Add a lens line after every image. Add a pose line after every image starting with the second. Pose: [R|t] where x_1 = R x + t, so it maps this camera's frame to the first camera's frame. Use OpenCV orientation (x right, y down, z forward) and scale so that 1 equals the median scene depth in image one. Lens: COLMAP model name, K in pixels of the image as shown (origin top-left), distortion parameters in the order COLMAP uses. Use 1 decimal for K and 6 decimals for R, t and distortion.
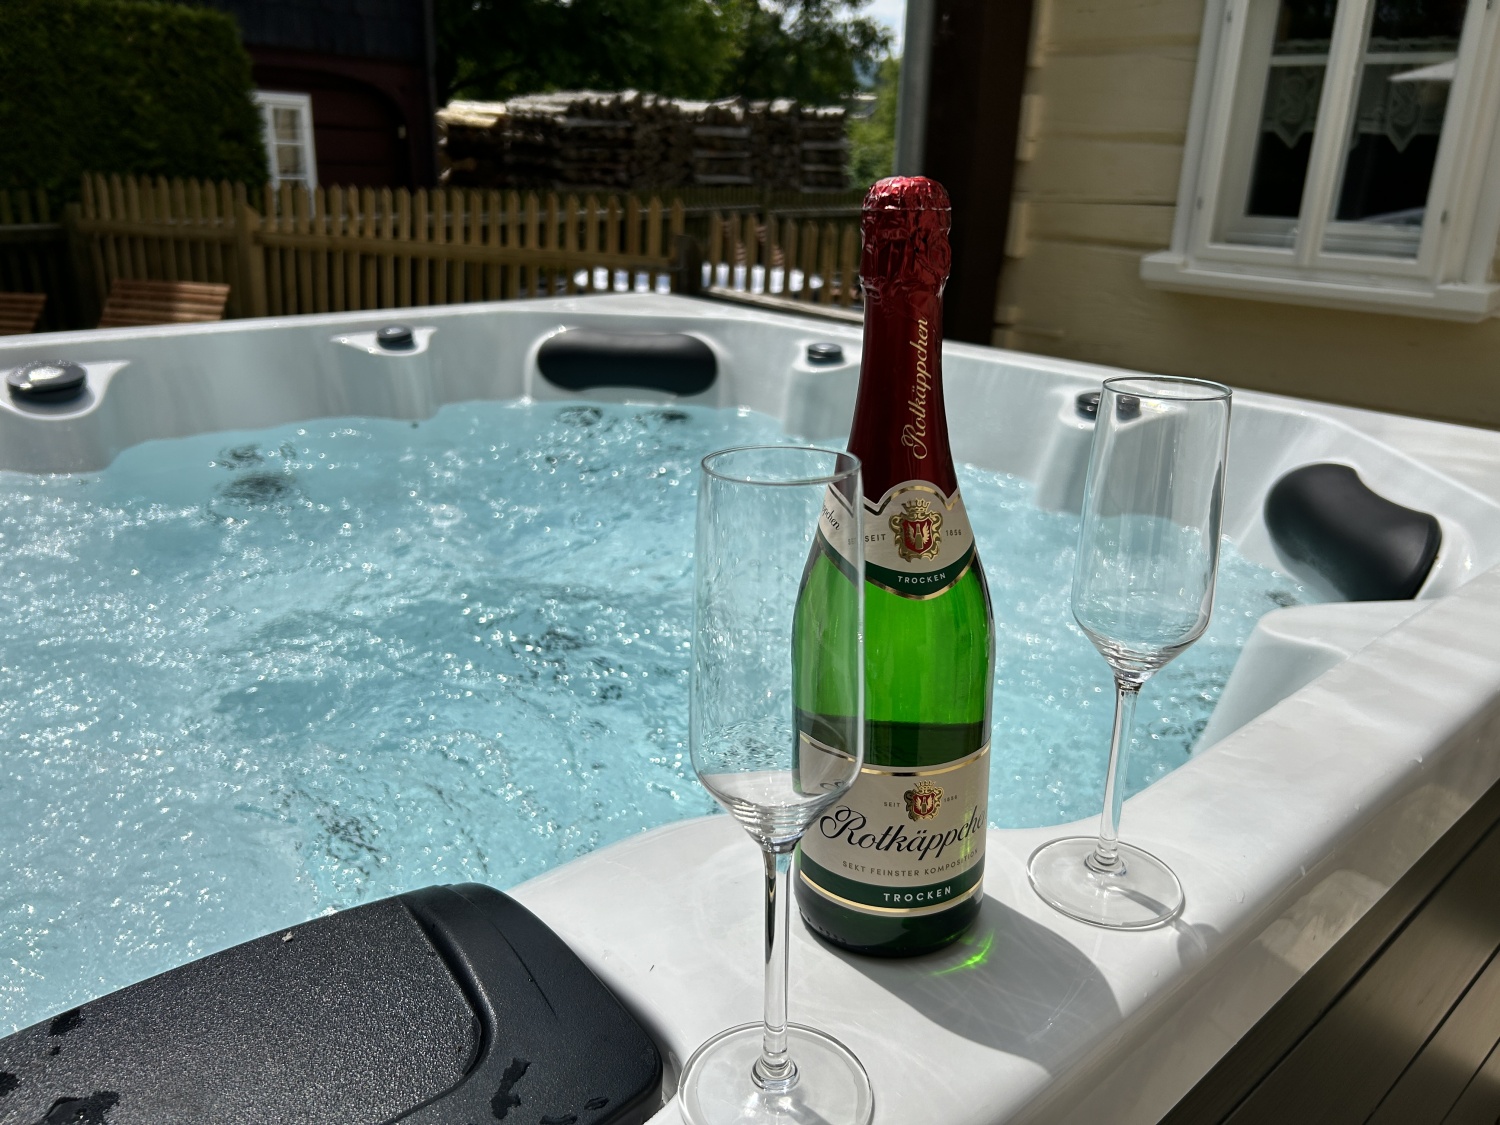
lens RADIAL K [[1133.5, 0, 741.5], [0, 1133.5, 558.3], [0, 0, 1]] dist [0.044332, -0.047600]
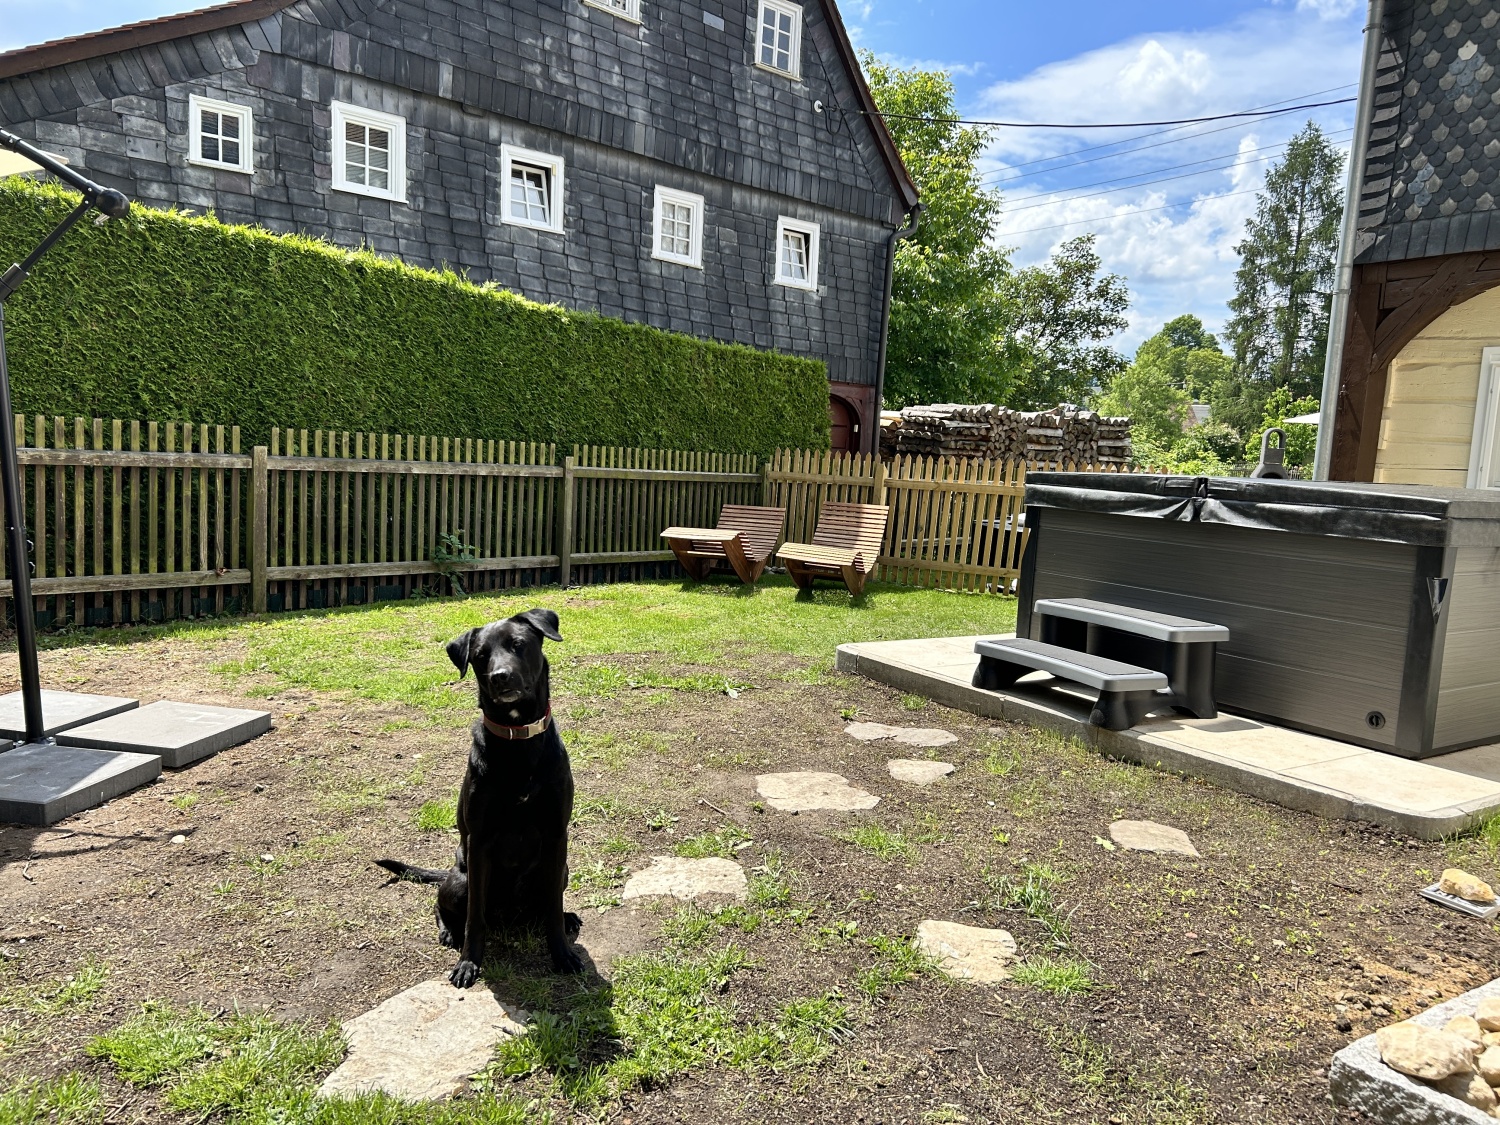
lens RADIAL K [[1133.5, 0, 761.3], [0, 1133.5, 566.9], [0, 0, 1]] dist [0.044332, -0.047600]
pose [[0.990699, 0.040341, -0.129957, -0.380369], [-0.069857, 0.970366, -0.231321, 0.266601], [0.116775, 0.238247, 0.964159, -0.692176]]
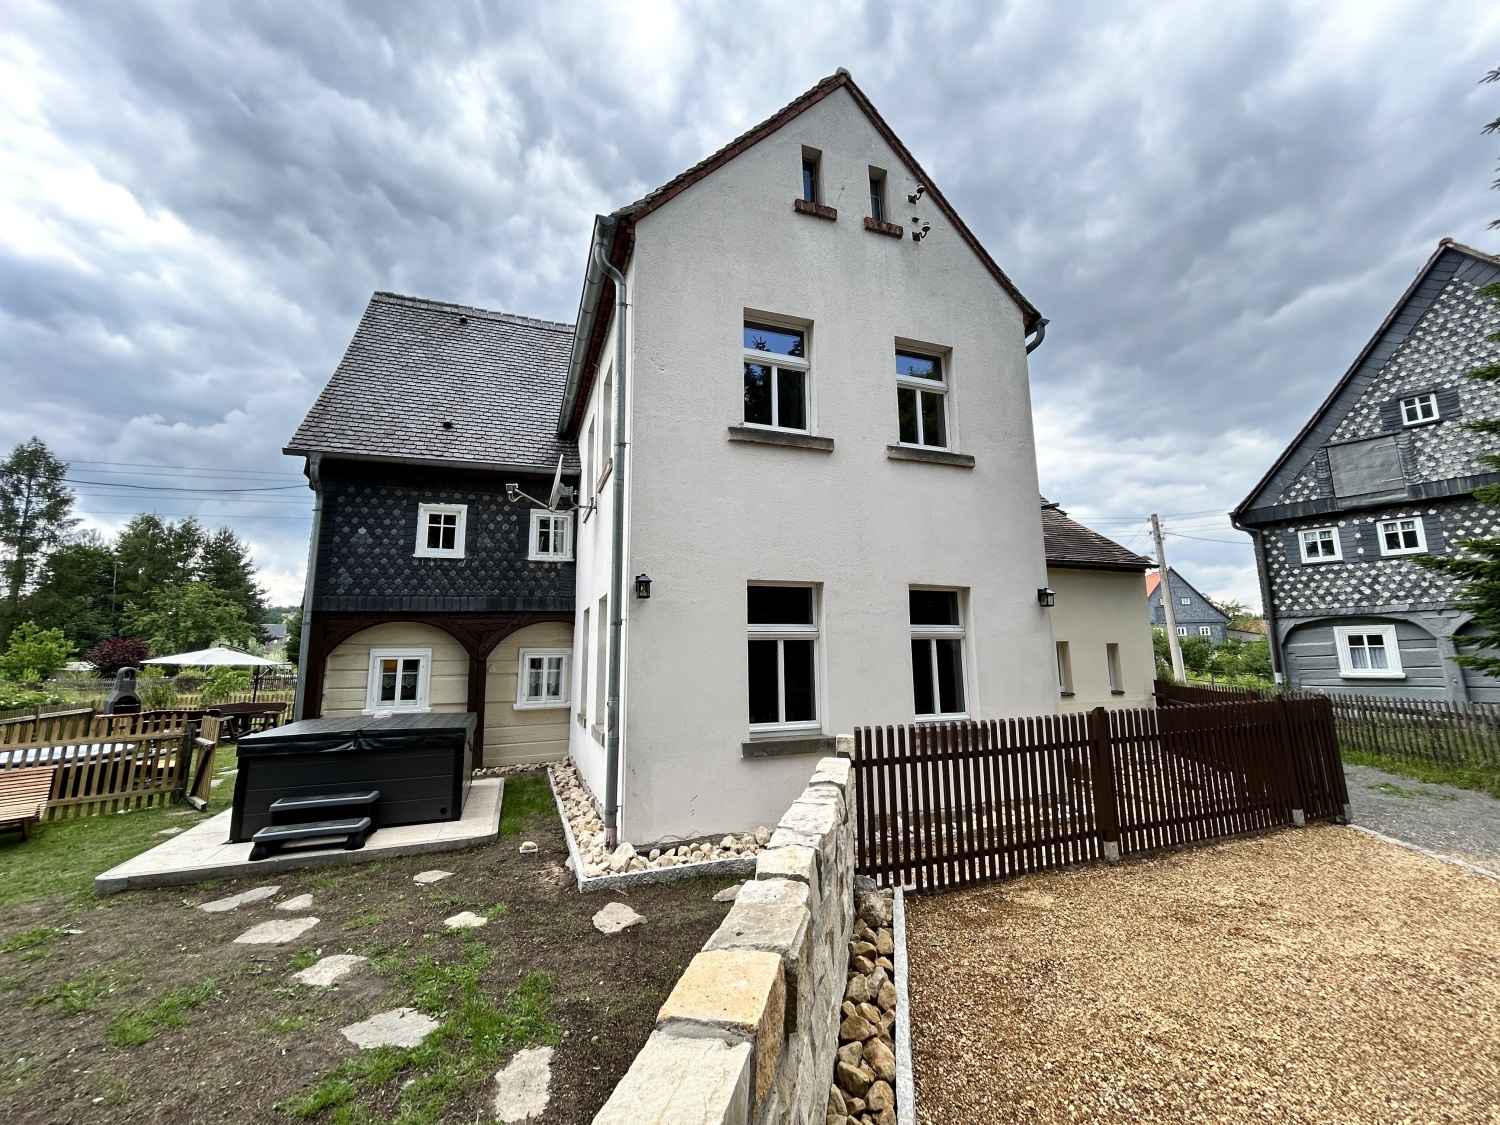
lens RADIAL K [[599.0, 0, 750.0], [0, 599.0, 556.3], [0, 0, 1]] dist [-0.000255, 0.000260]
pose [[0.342594, 0.123157, 0.931376, -0.933757], [0.340372, 0.907748, -0.245234, 0.202545], [-0.875657, 0.401030, 0.269070, -0.863427]]
